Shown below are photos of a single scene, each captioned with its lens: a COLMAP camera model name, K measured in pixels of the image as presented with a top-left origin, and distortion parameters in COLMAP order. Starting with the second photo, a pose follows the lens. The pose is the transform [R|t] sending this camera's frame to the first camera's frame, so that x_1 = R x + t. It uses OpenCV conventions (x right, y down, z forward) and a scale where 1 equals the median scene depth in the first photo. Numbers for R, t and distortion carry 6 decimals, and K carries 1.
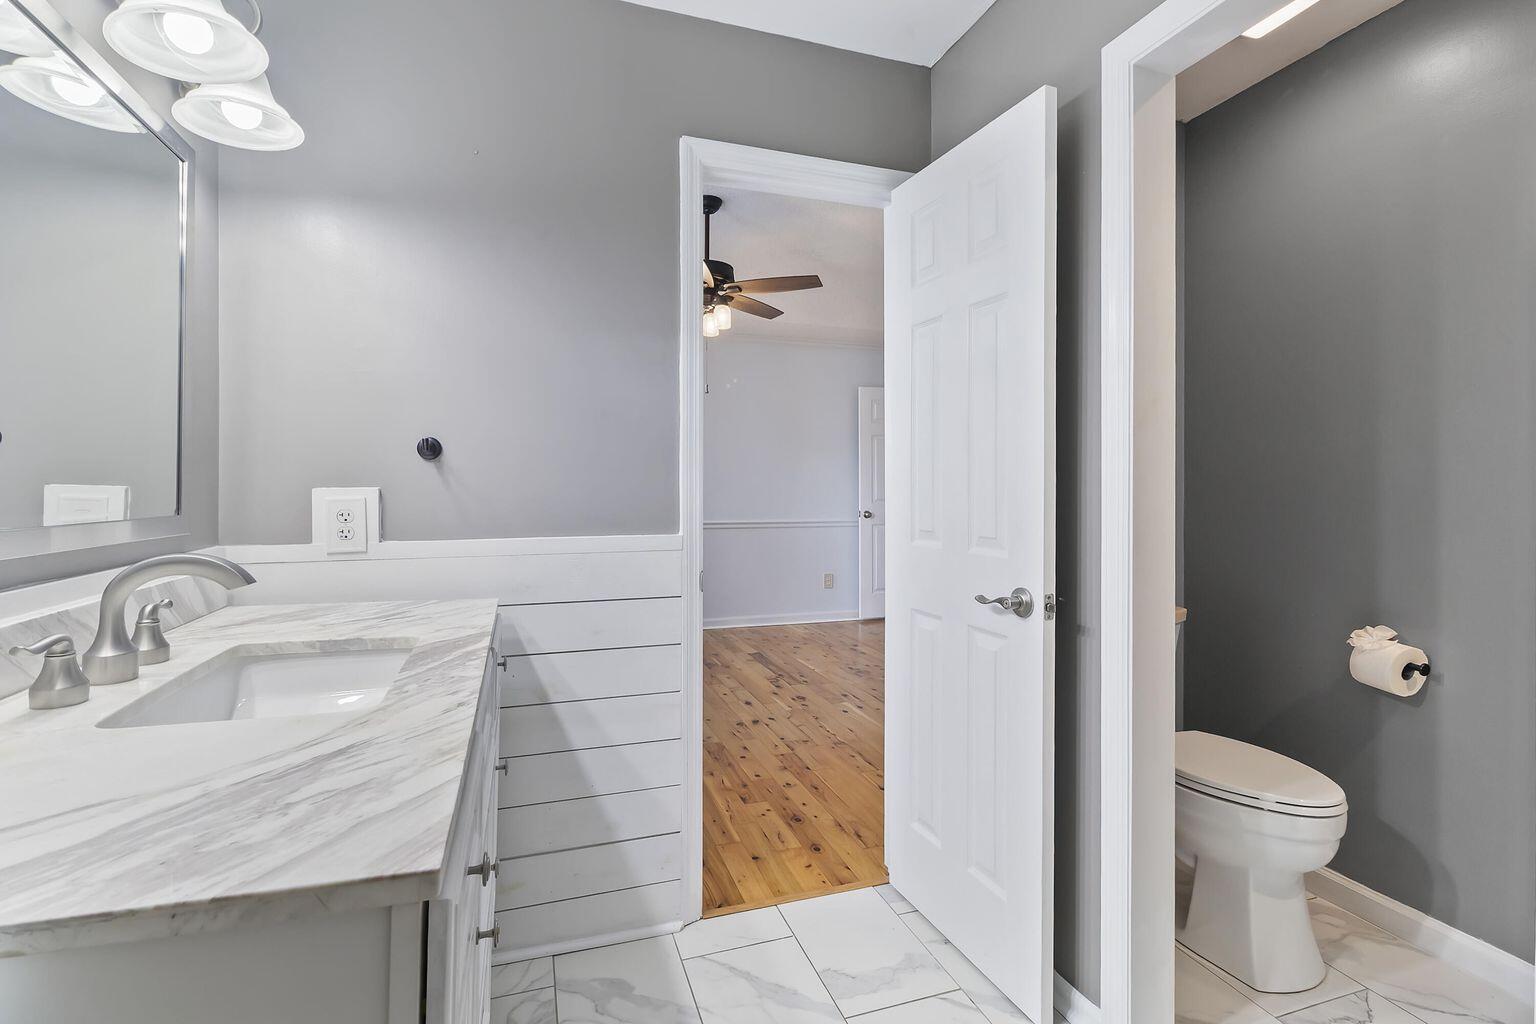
lens RADIAL K [[708.0, 0, 754.9], [0, 708.0, 495.7], [0, 0, 1]] dist [0.002019, 0.000151]
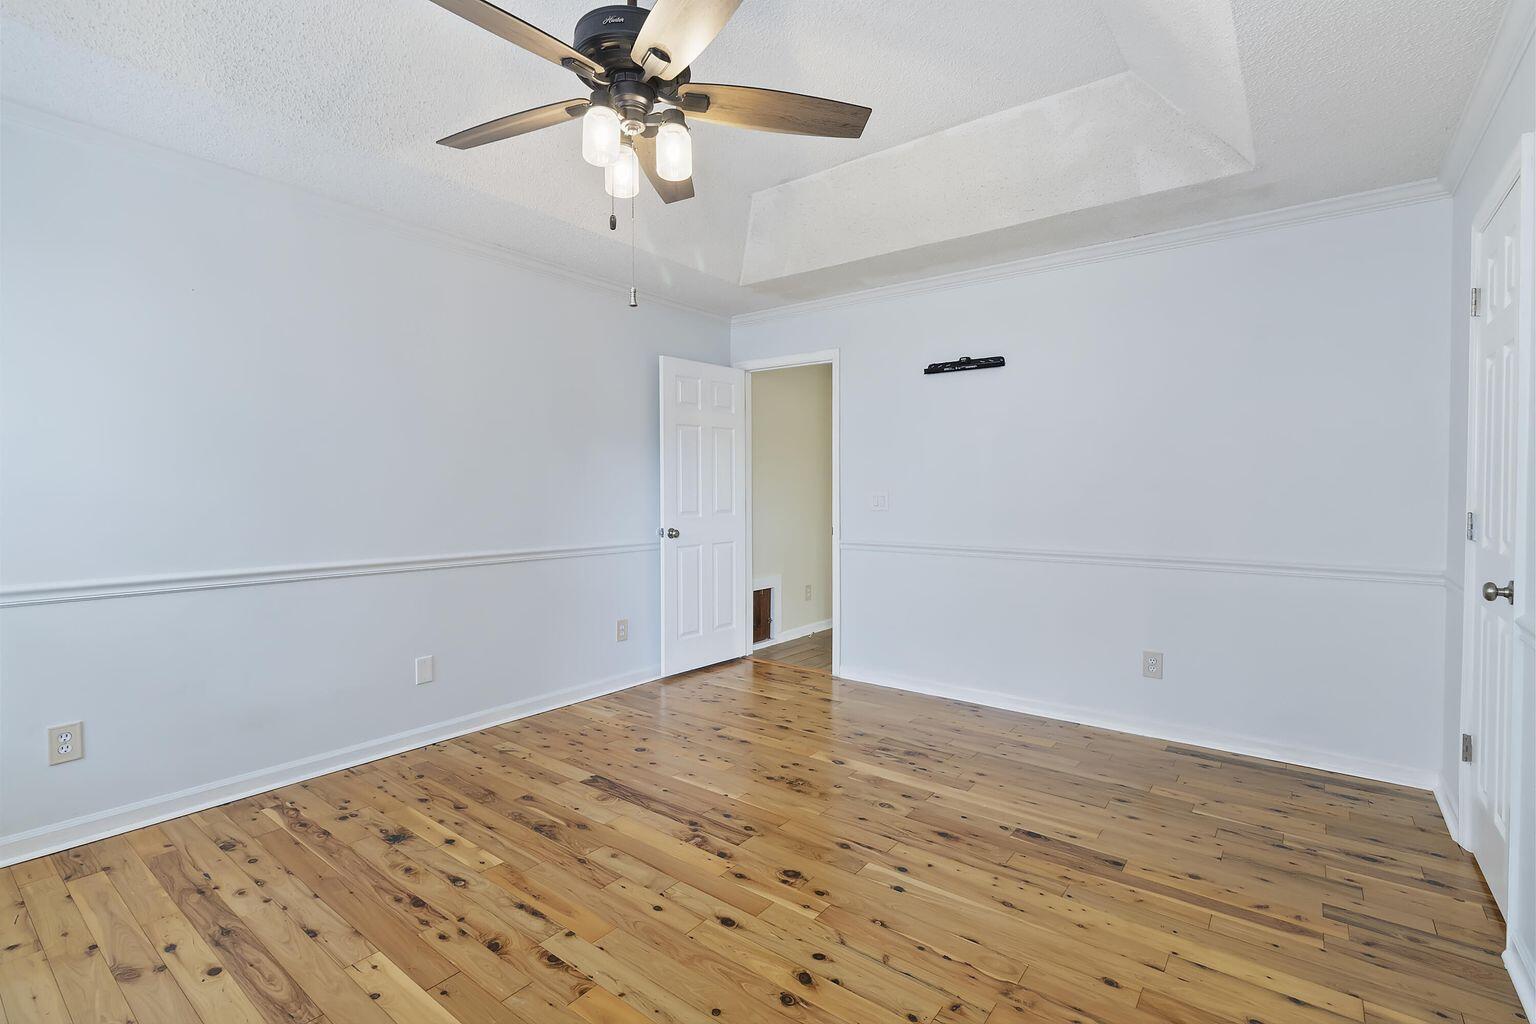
lens RADIAL K [[708.0, 0, 764.2], [0, 708.0, 506.5], [0, 0, 1]] dist [0.002019, 0.000151]
pose [[0.828395, -0.011639, 0.560024, -0.272510], [0.005081, 0.999899, 0.013265, -0.015592], [-0.560122, -0.008143, 0.828370, 0.561296]]
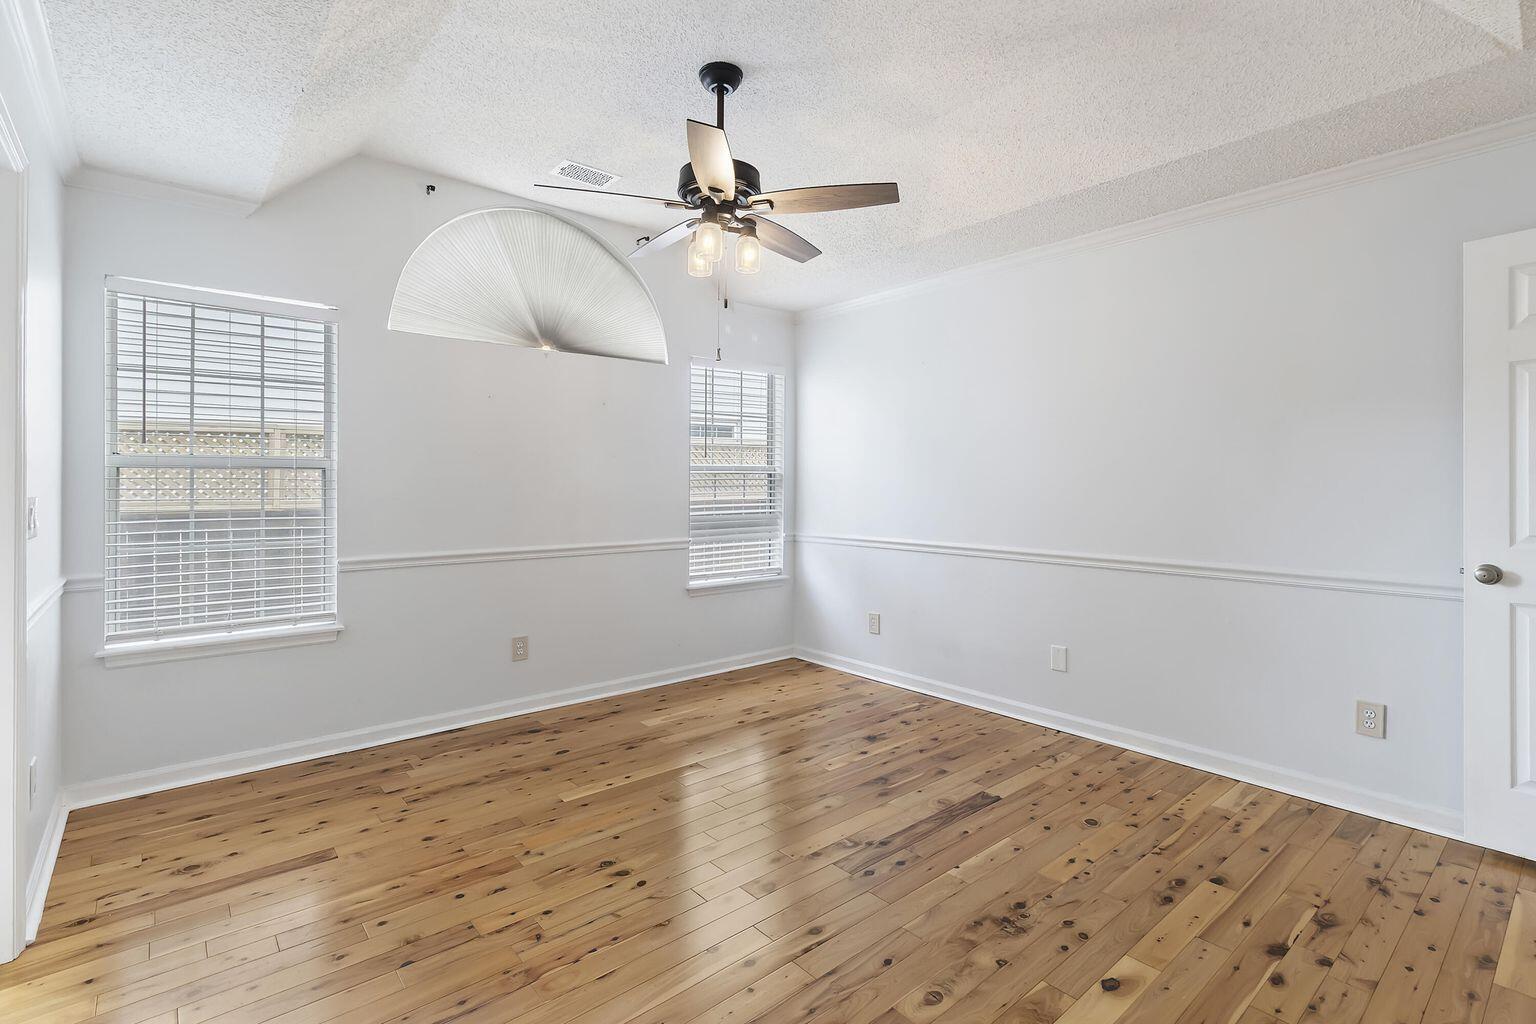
lens RADIAL K [[708.0, 0, 759.4], [0, 708.0, 489.4], [0, 0, 1]] dist [0.002019, 0.000151]
pose [[0.374649, 0.006486, -0.927144, 0.586389], [-0.007710, 0.999963, 0.003880, -0.027504], [0.927135, 0.005694, 0.374685, 0.805239]]
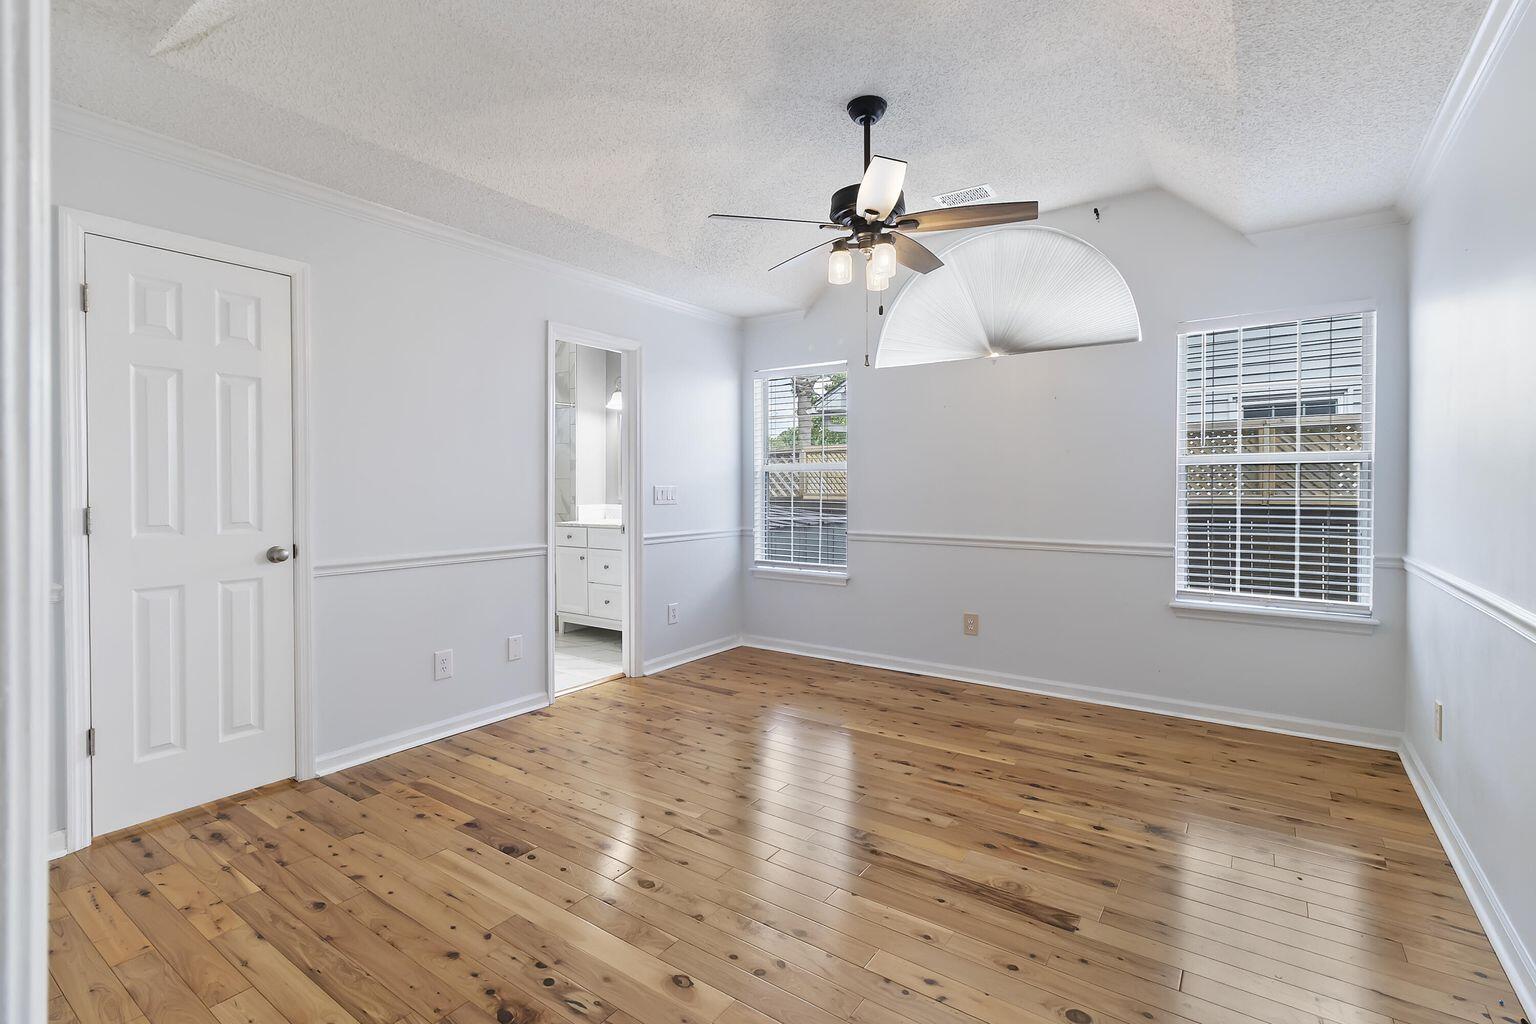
lens RADIAL K [[708.0, 0, 779.8], [0, 708.0, 498.1], [0, 0, 1]] dist [0.002019, 0.000151]
pose [[-0.788731, 0.009640, -0.614663, 0.474292], [-0.006852, 0.999677, 0.024471, -0.025478], [0.614700, 0.023512, -0.788410, 1.568452]]
